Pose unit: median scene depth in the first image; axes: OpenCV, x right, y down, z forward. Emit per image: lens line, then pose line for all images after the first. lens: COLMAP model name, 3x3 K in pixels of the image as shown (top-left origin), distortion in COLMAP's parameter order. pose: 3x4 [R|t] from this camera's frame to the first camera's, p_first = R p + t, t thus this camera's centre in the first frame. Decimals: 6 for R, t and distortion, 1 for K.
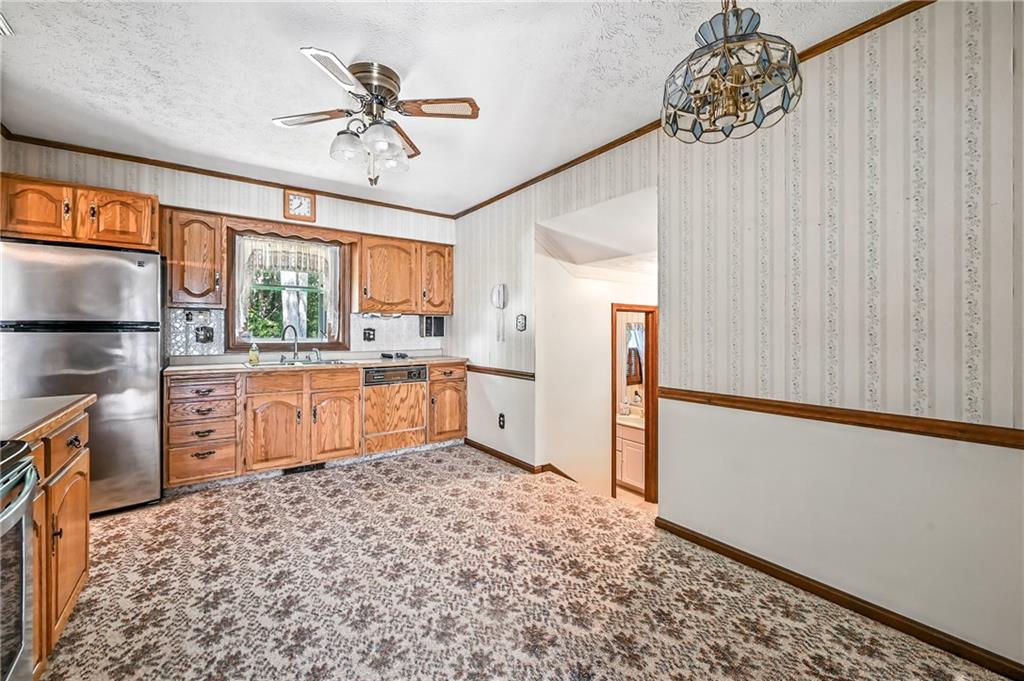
lens RADIAL K [[418.2, 0, 513.5], [0, 418.2, 336.0], [0, 0, 1]] dist [-0.001412, 0.000161]
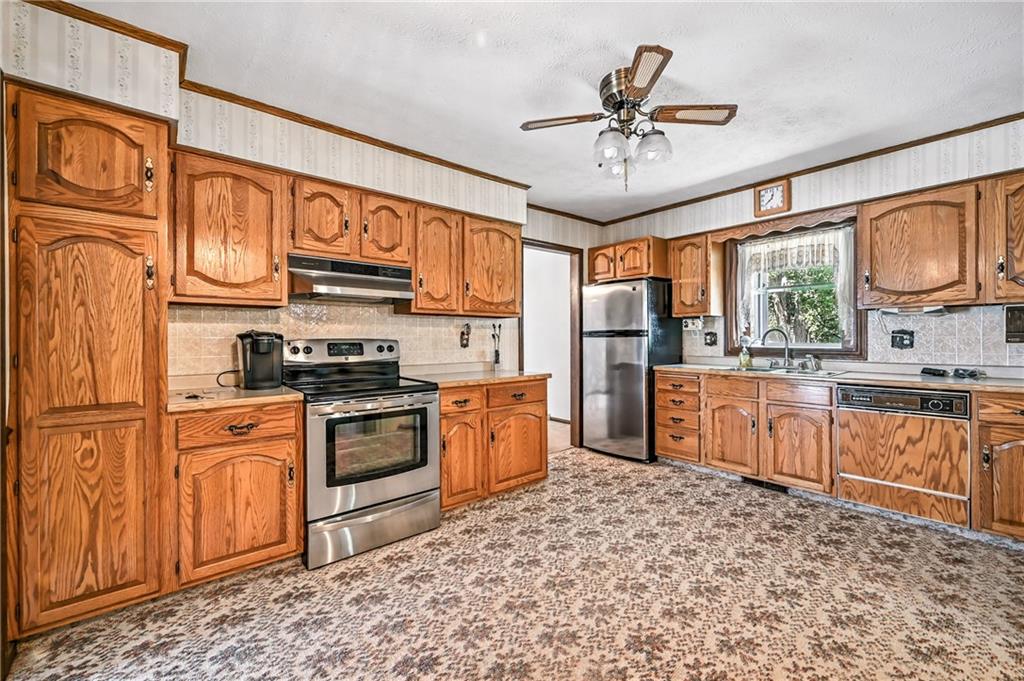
lens RADIAL K [[418.2, 0, 513.5], [0, 418.2, 336.0], [0, 0, 1]] dist [-0.001412, 0.000161]
pose [[0.065675, -0.003977, -0.997833, 0.429709], [-0.003616, 0.999985, -0.004224, -0.004087], [0.997835, 0.003885, 0.065659, 0.434670]]
